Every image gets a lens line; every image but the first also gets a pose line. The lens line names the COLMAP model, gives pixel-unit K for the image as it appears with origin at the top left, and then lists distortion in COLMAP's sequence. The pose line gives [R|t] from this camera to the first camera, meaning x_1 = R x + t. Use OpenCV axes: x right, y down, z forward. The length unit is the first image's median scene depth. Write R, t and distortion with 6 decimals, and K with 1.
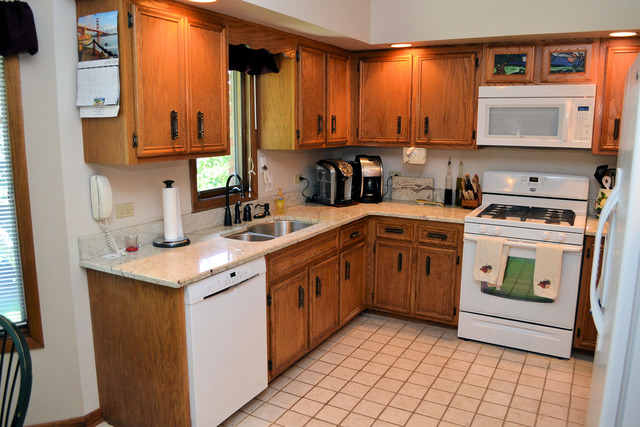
lens RADIAL K [[509.9, 0, 314.1], [0, 509.9, 213.2], [0, 0, 1]] dist [-0.094569, 0.020625]
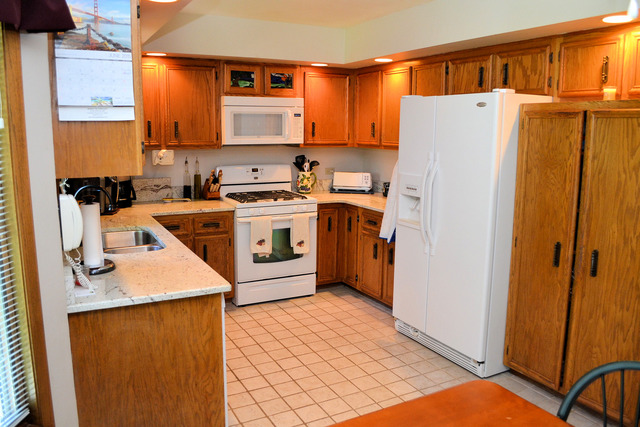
lens RADIAL K [[509.9, 0, 315.0], [0, 509.9, 212.3], [0, 0, 1]] dist [-0.094569, 0.020625]
pose [[0.544012, -0.137405, 0.827751, -0.626733], [0.141343, 0.987410, 0.071015, -0.034707], [-0.827087, 0.078364, 0.556584, 0.176953]]
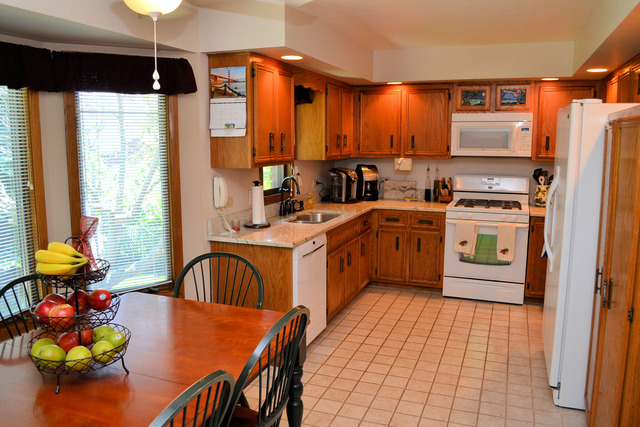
lens RADIAL K [[509.9, 0, 313.8], [0, 509.9, 213.0], [0, 0, 1]] dist [-0.094569, 0.020625]
pose [[0.990553, -0.022896, 0.135206, -0.260081], [0.027107, 0.999201, -0.029386, 0.056827], [-0.134425, 0.032773, 0.990382, -0.342581]]
